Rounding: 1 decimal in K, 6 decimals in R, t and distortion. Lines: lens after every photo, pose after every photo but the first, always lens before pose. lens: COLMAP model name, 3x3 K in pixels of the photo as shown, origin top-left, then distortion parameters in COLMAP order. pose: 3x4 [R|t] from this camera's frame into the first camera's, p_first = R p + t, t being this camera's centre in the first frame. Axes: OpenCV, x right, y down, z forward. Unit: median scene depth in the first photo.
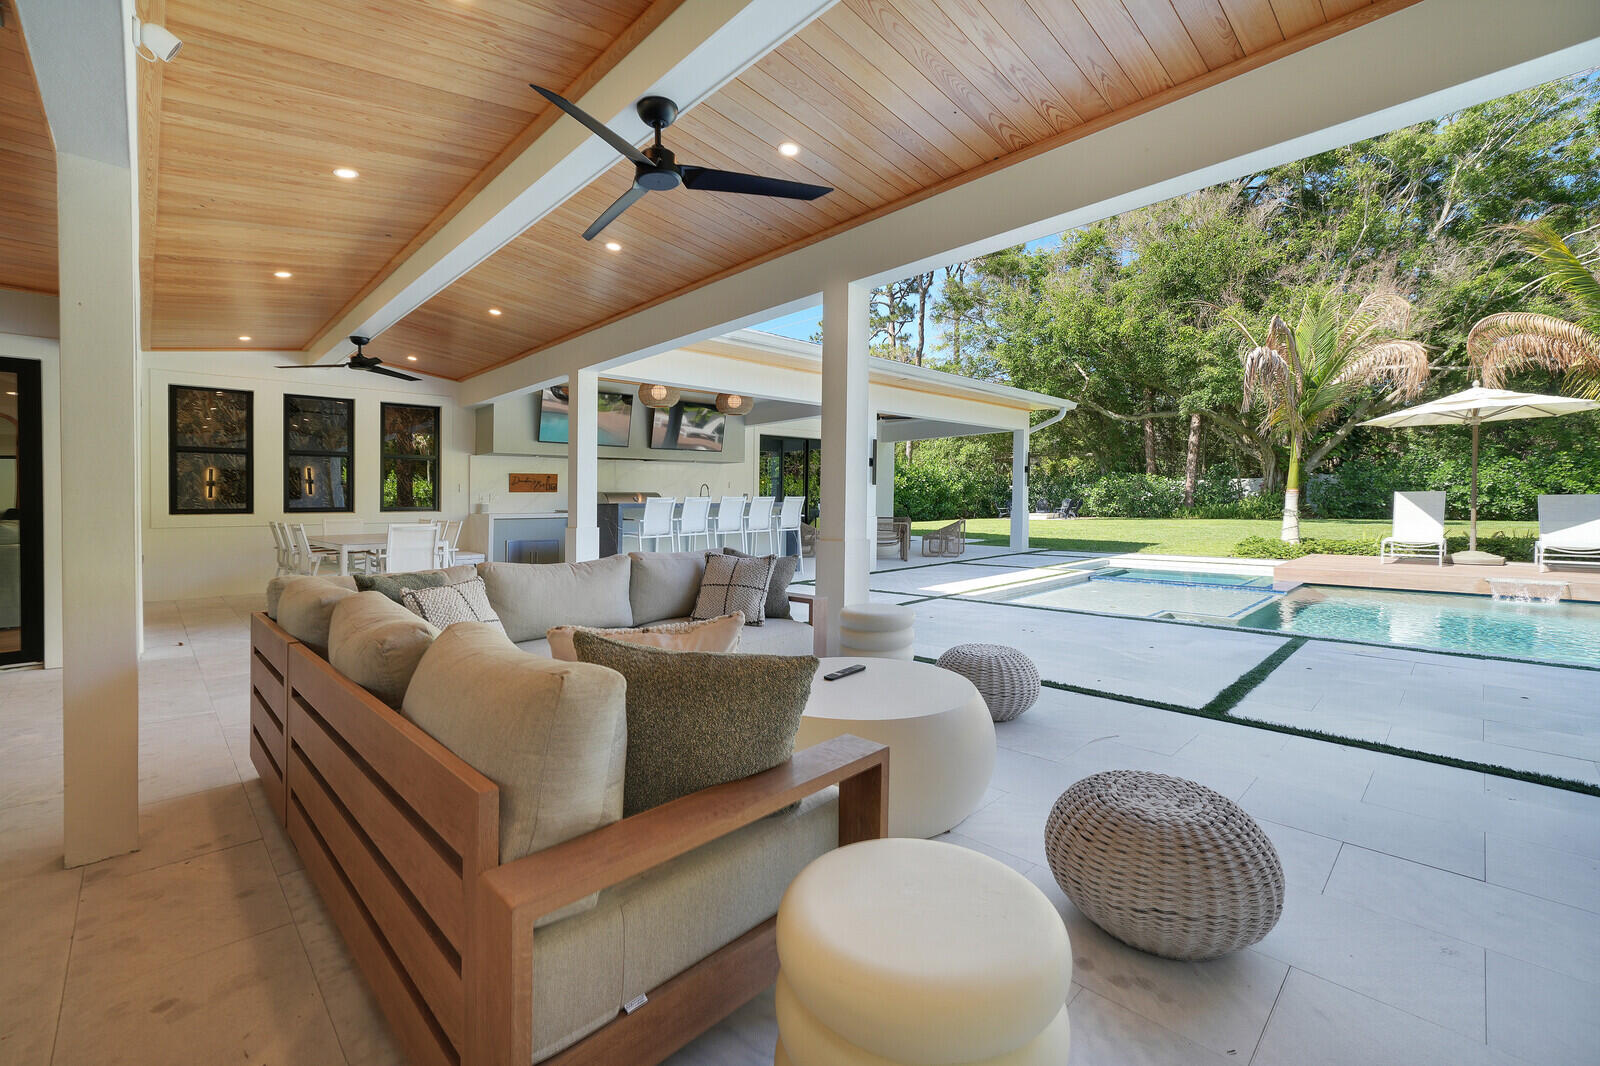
lens RADIAL K [[684.5, 0, 787.5], [0, 684.5, 517.7], [0, 0, 1]] dist [0.012891, 0.000079]
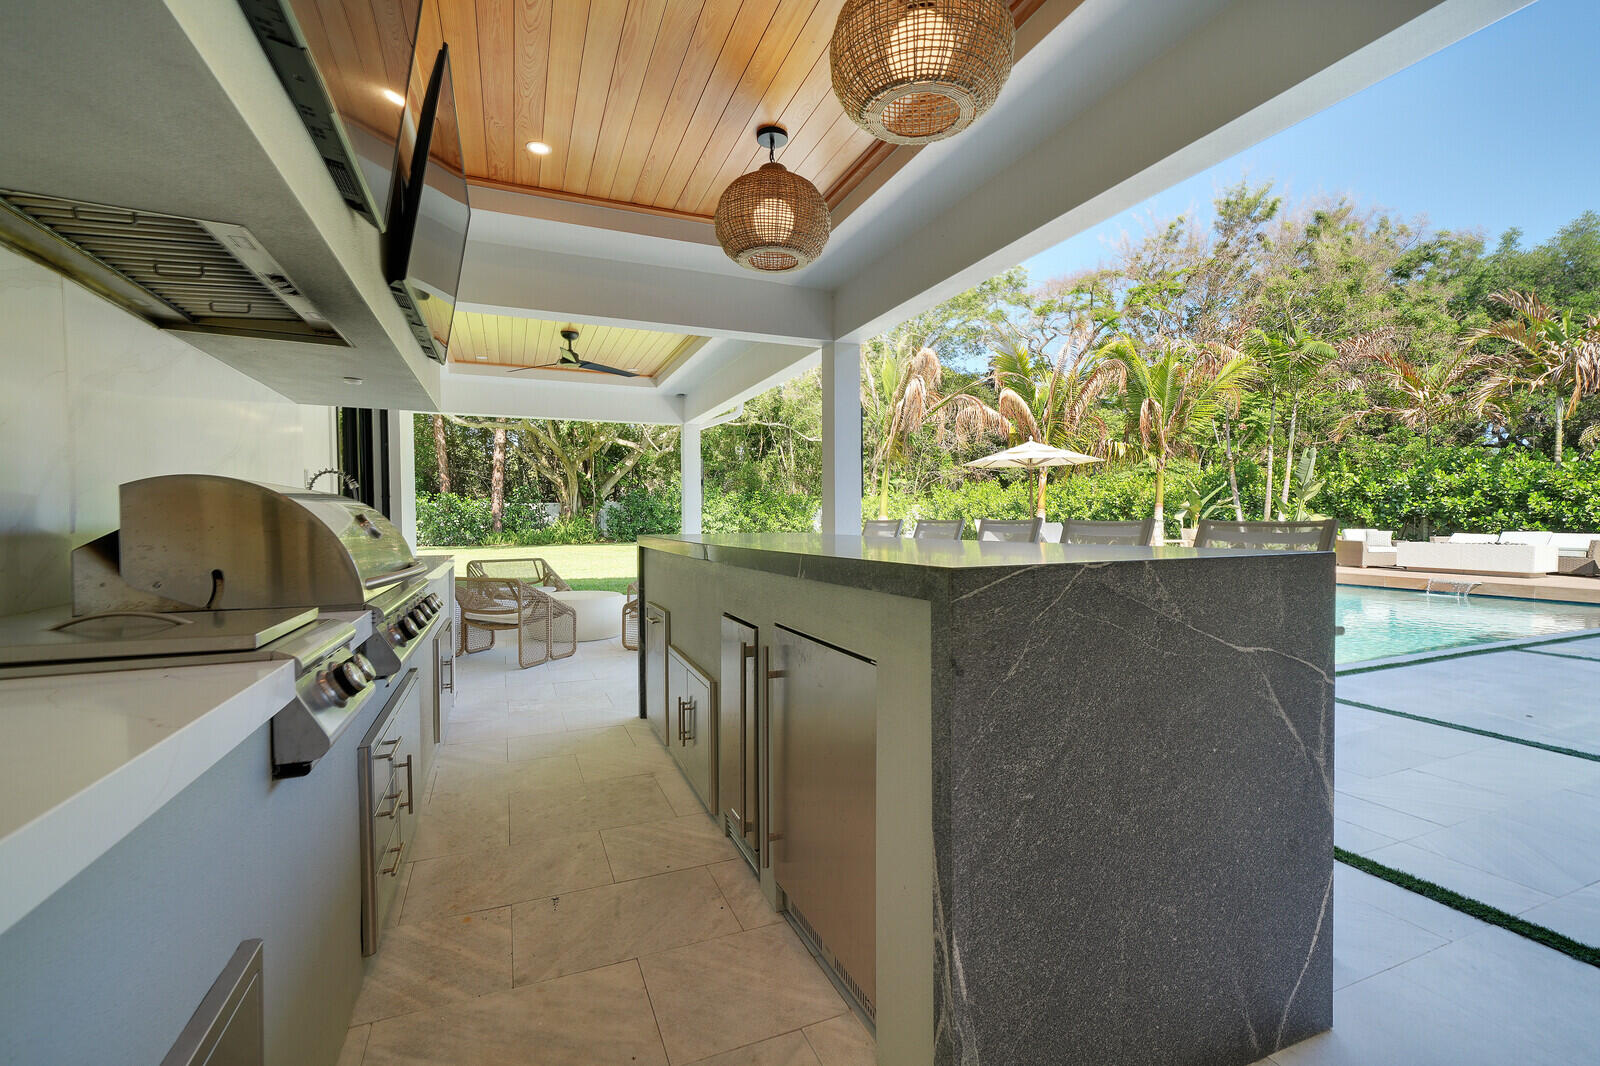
lens RADIAL K [[691.1, 0, 791.4], [0, 691.1, 543.3], [0, 0, 1]] dist [0.007832, 0.002467]
pose [[0.369936, -0.025690, 0.928702, -0.377264], [0.023027, 0.999564, 0.018477, -0.023993], [-0.928772, 0.014550, 0.370367, 0.861592]]
